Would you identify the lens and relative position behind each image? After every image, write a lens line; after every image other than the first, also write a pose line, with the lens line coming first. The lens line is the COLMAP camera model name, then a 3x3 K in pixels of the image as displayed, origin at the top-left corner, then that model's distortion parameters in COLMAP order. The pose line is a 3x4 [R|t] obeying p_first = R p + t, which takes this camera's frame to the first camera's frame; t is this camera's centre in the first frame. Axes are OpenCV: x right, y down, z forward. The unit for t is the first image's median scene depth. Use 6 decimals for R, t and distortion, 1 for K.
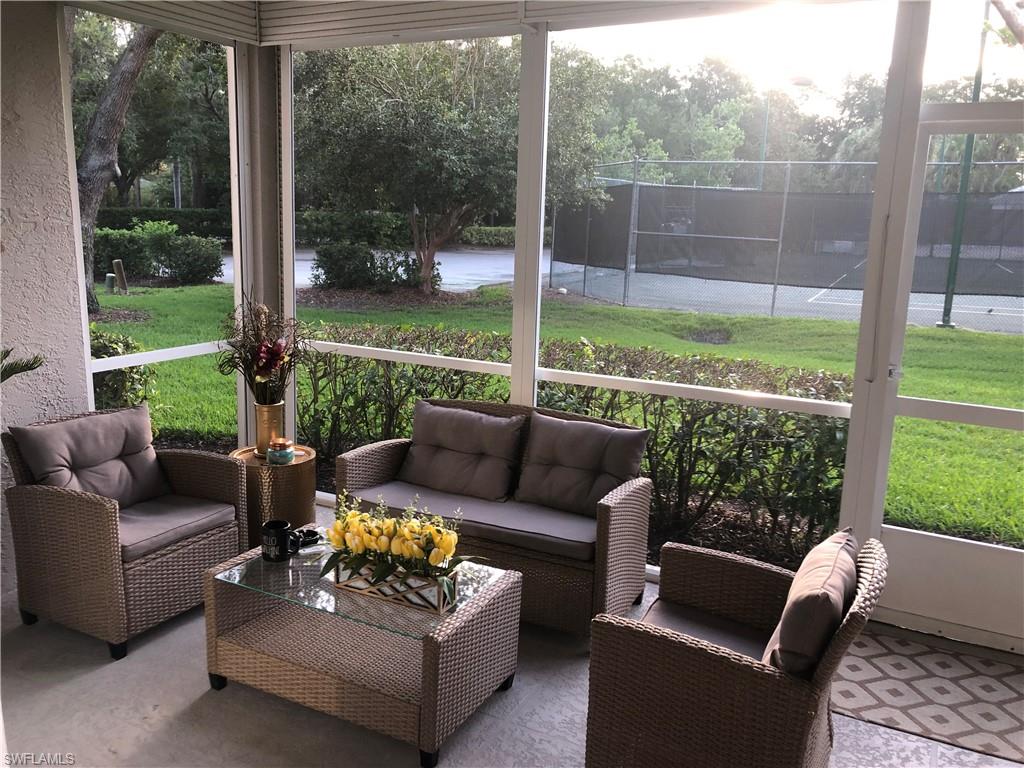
lens RADIAL K [[864.5, 0, 510.9], [0, 864.5, 376.1], [0, 0, 1]] dist [0.003084, -0.003589]
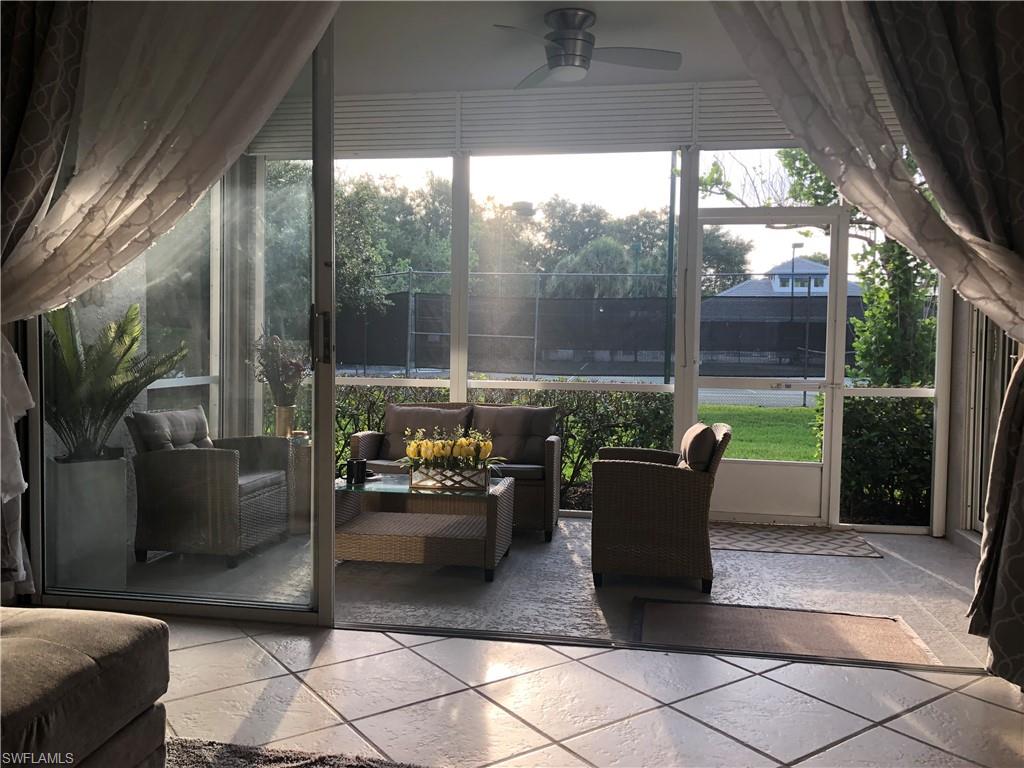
lens RADIAL K [[864.5, 0, 511.8], [0, 864.5, 387.7], [0, 0, 1]] dist [0.003084, -0.003589]
pose [[0.949233, -0.028546, 0.313276, -0.091708], [0.068199, 0.990863, -0.116357, 0.046416], [-0.307092, 0.131815, 0.942507, -0.100482]]
